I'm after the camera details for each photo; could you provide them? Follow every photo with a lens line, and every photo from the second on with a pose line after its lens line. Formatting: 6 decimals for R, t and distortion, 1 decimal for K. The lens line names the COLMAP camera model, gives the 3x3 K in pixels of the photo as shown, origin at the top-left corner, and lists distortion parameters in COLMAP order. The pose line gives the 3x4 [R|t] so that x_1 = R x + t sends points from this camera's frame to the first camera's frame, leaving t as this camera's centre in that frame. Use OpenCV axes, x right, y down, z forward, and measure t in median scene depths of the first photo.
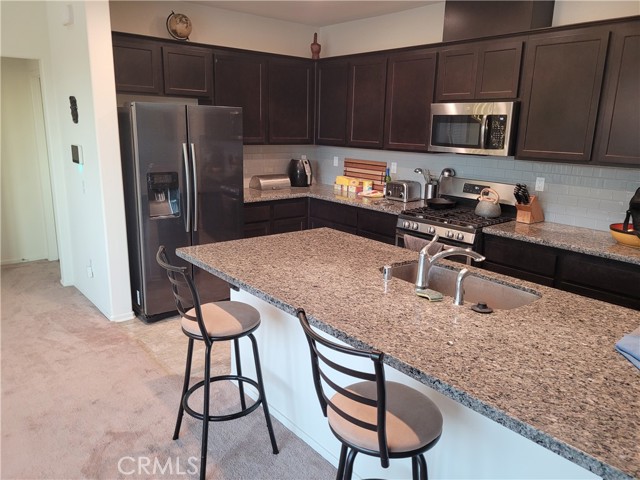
lens RADIAL K [[480.6, 0, 320.5], [0, 480.6, 239.3], [0, 0, 1]] dist [0.058445, -0.036590]
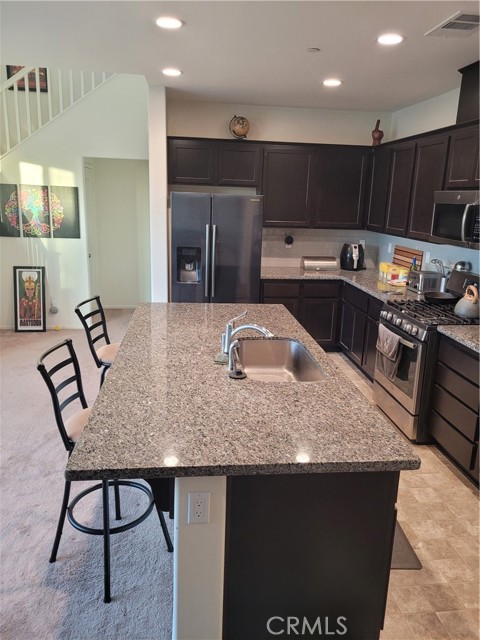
lens RADIAL K [[480.6, 0, 241.9], [0, 480.6, 318.8], [0, 0, 1]] dist [0.058445, -0.036590]
pose [[0.840347, 0.137720, -0.524262, 0.410890], [-0.139852, 0.989526, 0.035771, -0.014561], [0.523697, 0.043259, 0.850806, 0.008360]]
